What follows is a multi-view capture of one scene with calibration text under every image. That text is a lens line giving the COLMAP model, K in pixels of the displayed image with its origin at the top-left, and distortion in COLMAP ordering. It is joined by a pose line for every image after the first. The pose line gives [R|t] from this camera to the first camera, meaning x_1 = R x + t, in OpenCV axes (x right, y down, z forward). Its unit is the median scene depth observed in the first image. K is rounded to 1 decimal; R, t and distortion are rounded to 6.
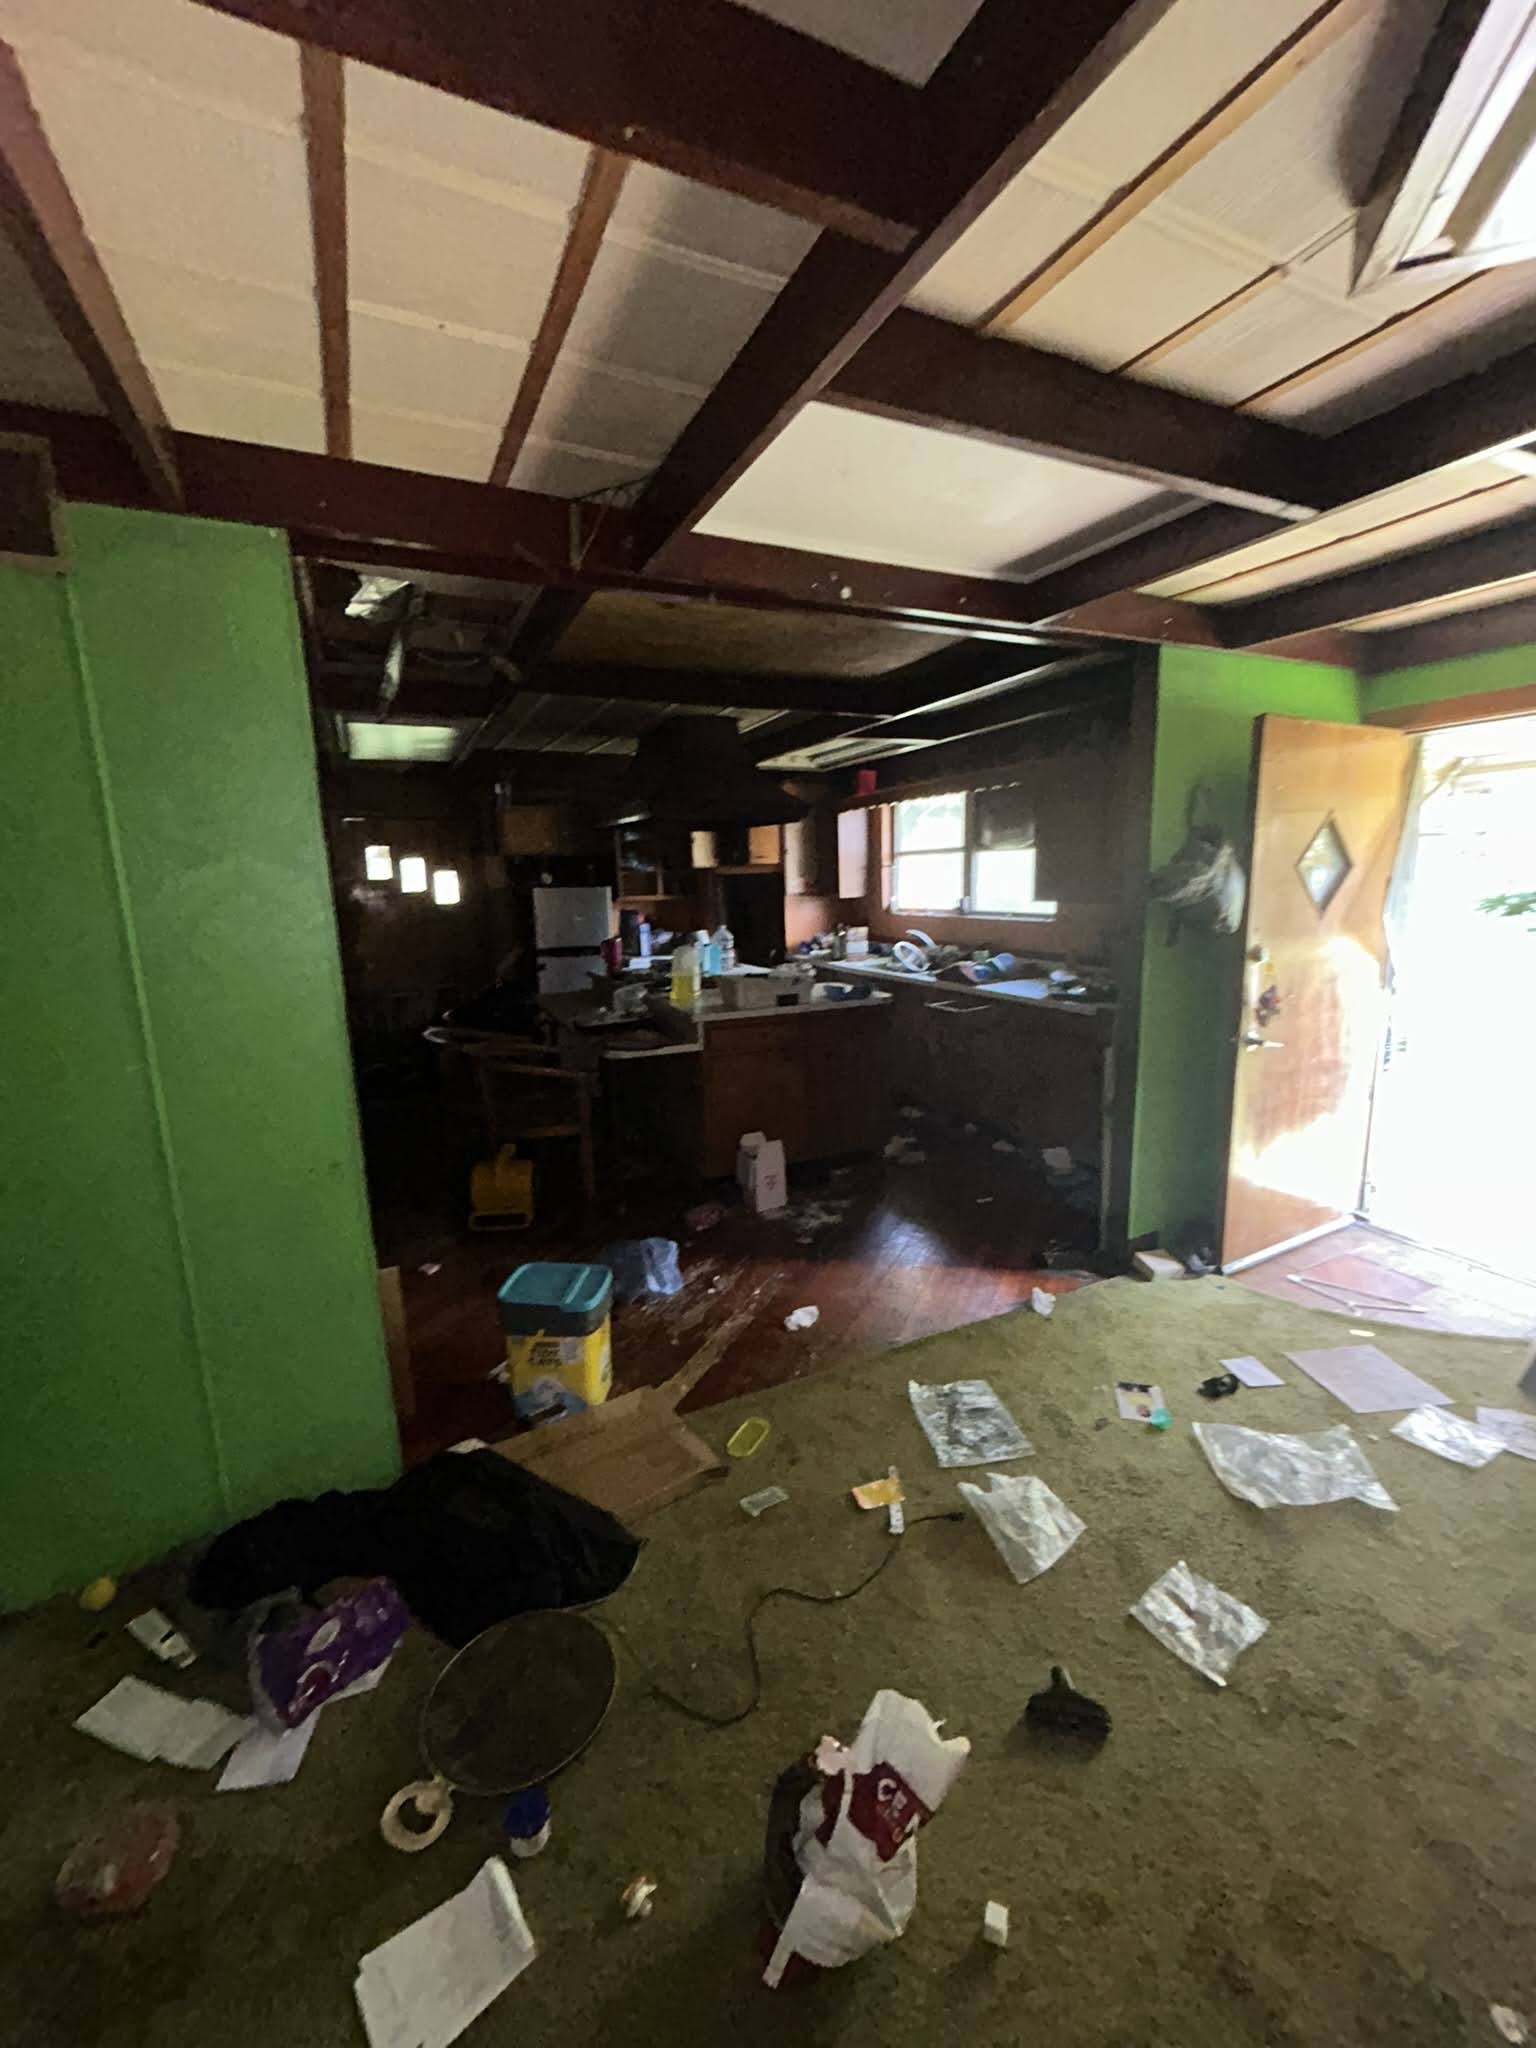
lens RADIAL K [[833.7, 0, 769.0], [0, 833.7, 1028.5], [0, 0, 1]] dist [-0.000232, -0.000169]
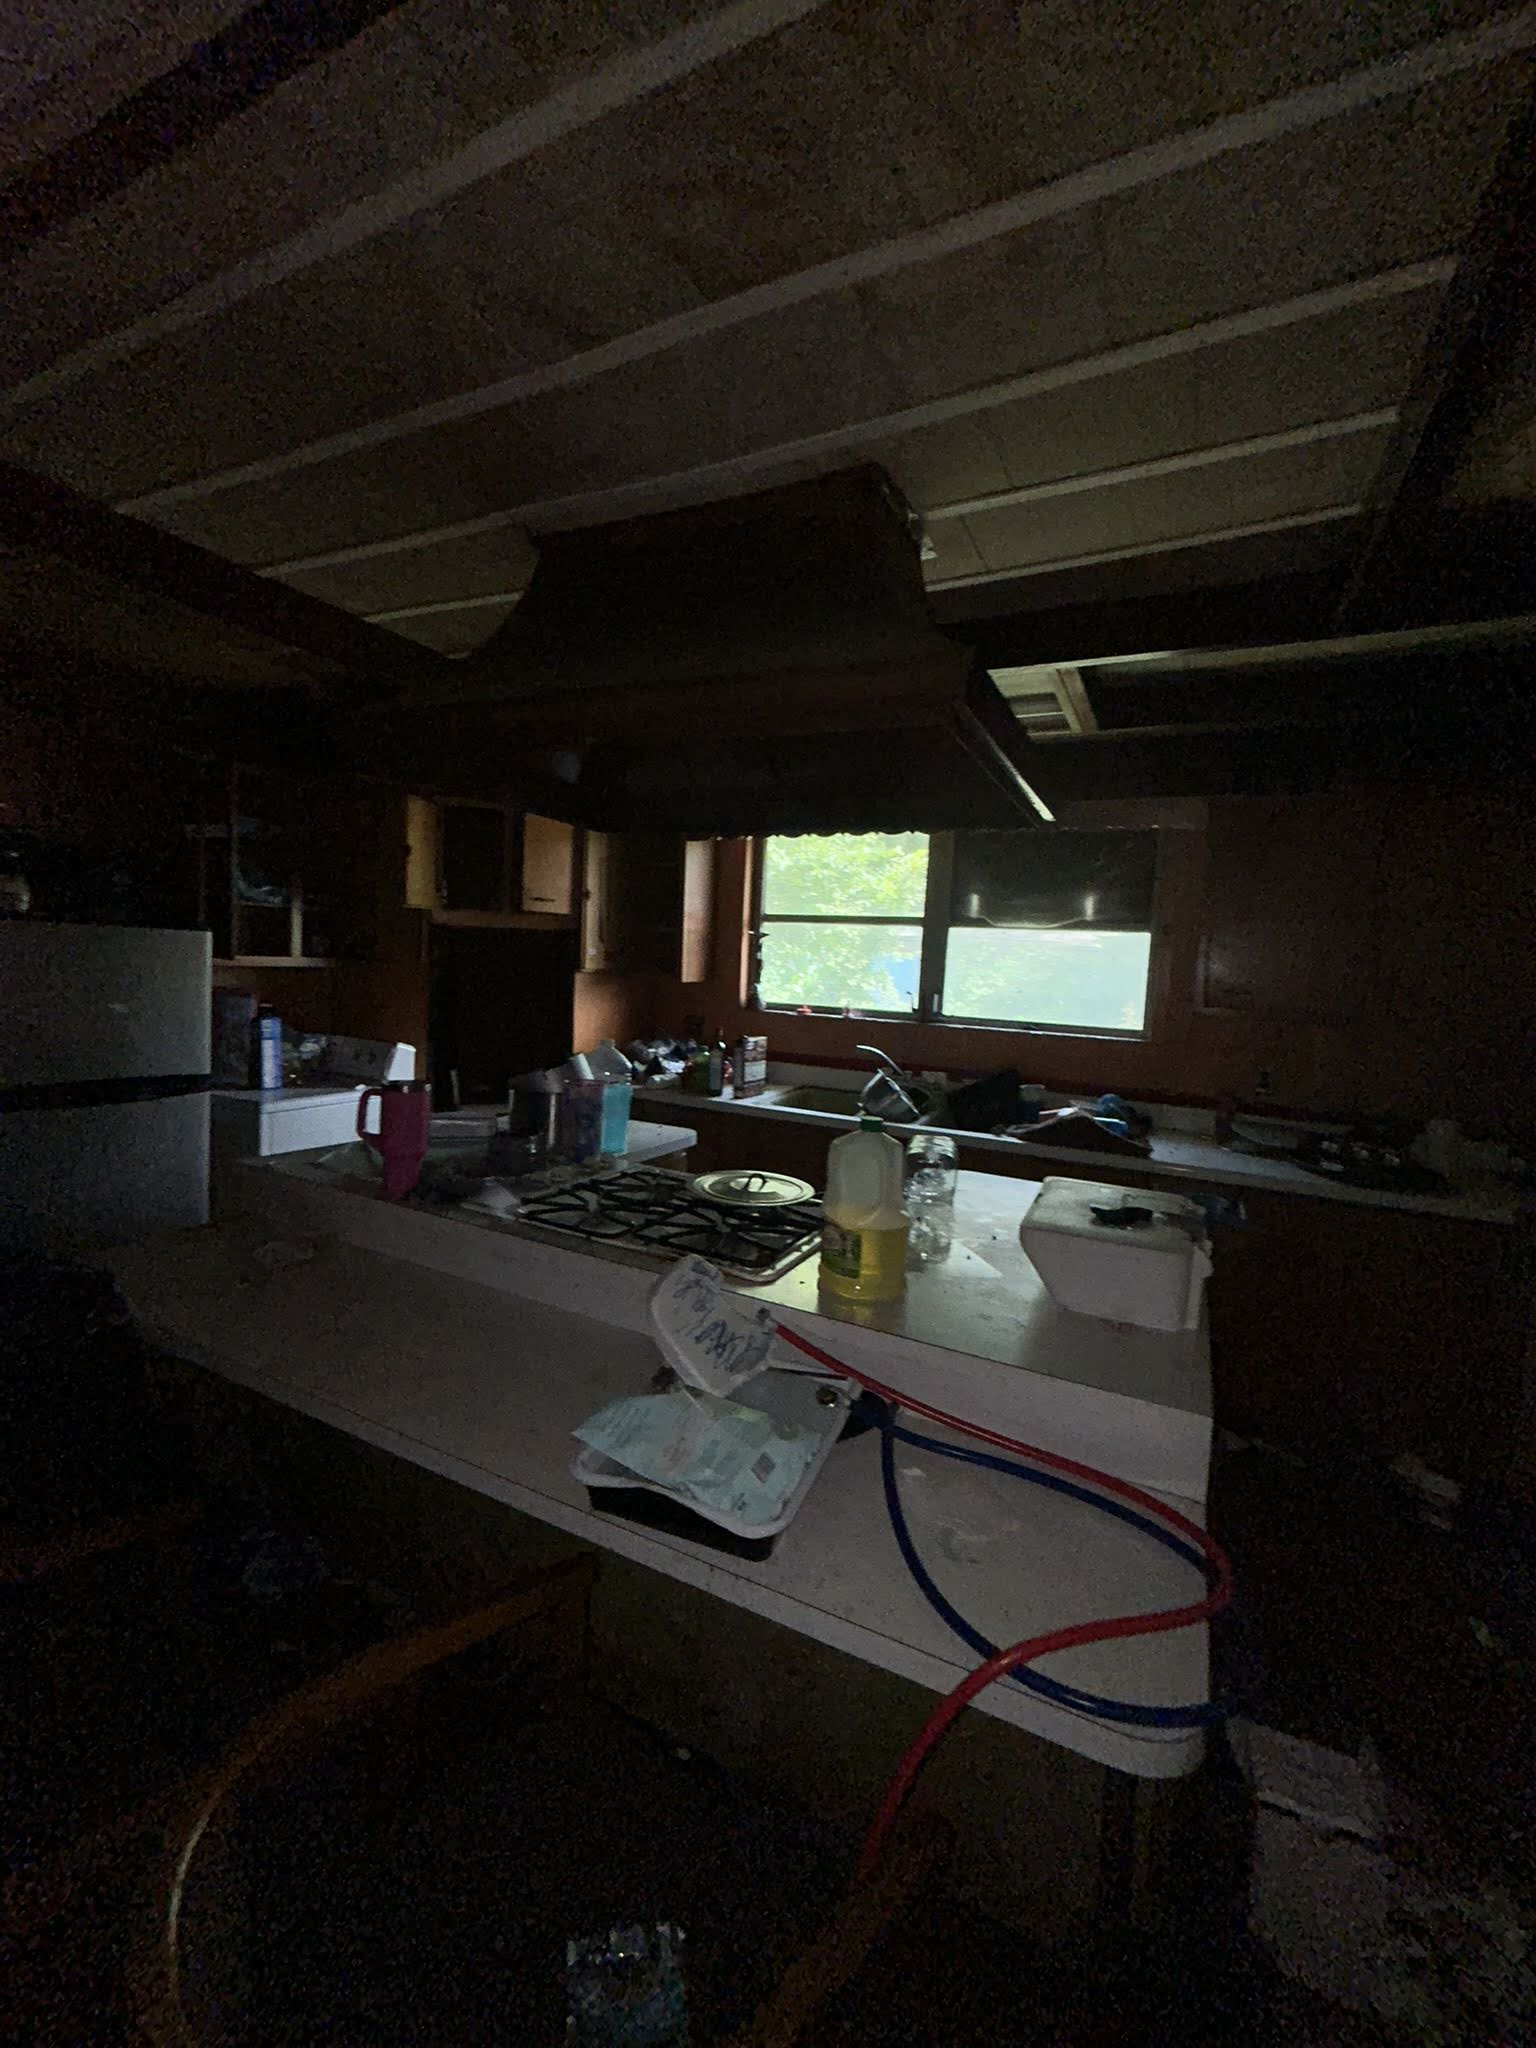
lens RADIAL K [[833.7, 0, 764.9], [0, 833.7, 1022.5], [0, 0, 1]] dist [-0.000232, -0.000169]
pose [[0.787598, 0.015312, 0.615999, -0.267157], [0.043428, 0.995826, -0.080280, -0.092611], [-0.614656, 0.089980, 0.783646, 0.591350]]
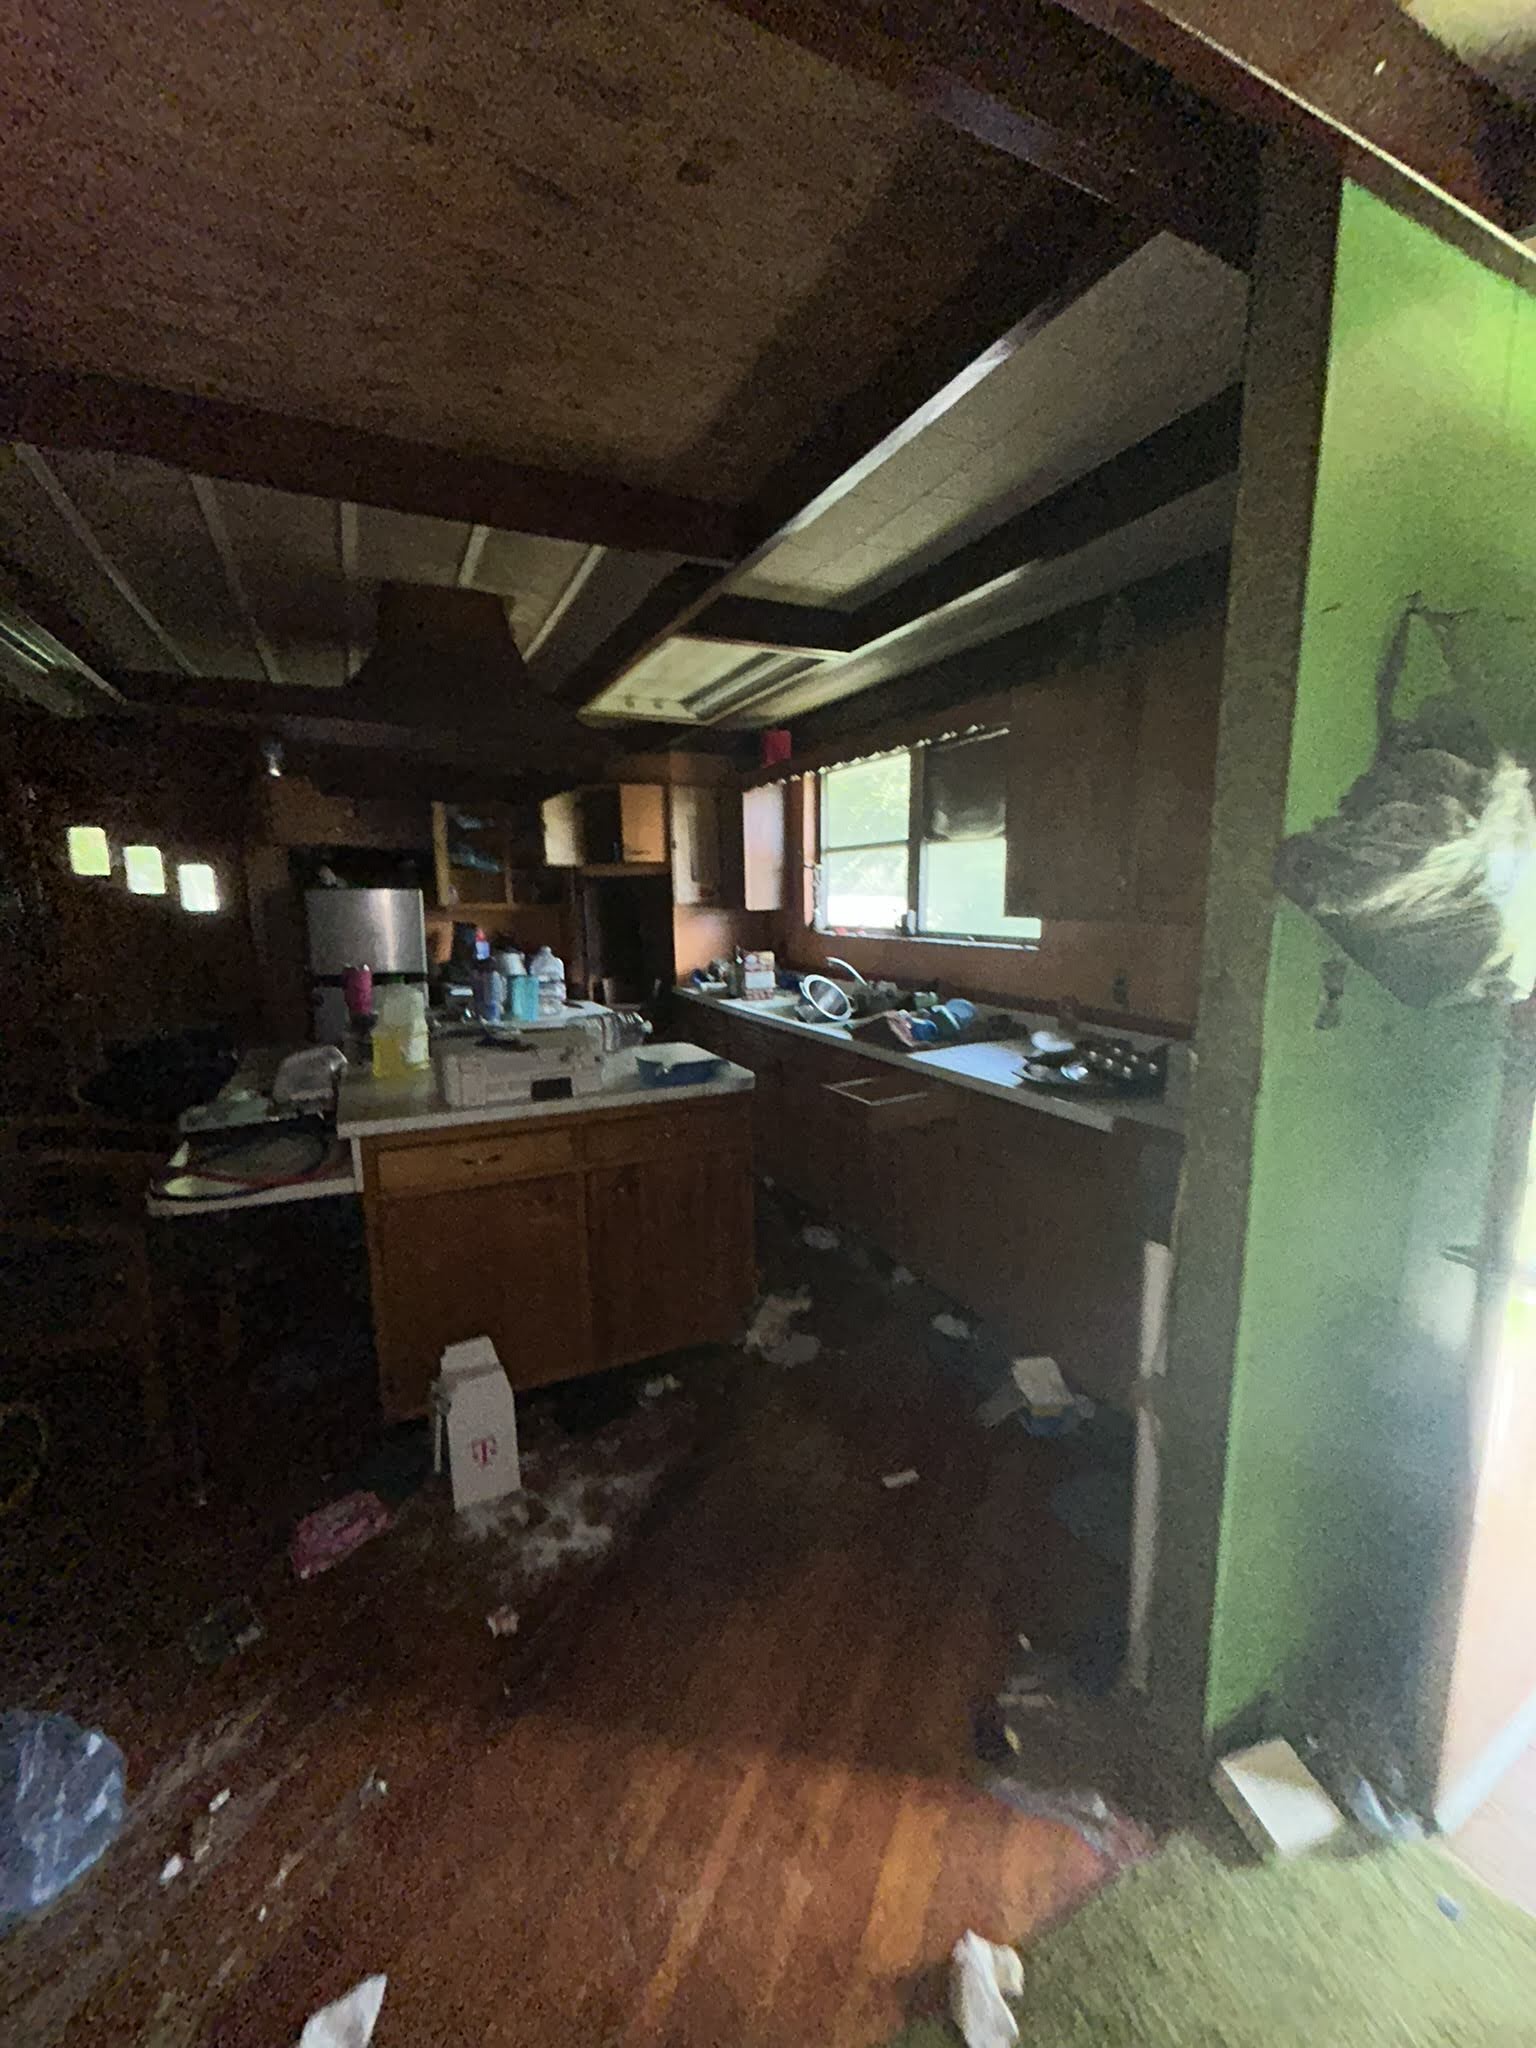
lens RADIAL K [[833.7, 0, 768.1], [0, 833.7, 1025.6], [0, 0, 1]] dist [-0.000232, -0.000169]
pose [[0.999838, 0.014058, 0.011202, 0.115501], [-0.013801, 0.999647, -0.022686, -0.047461], [-0.011517, 0.022527, 0.999680, 0.327234]]
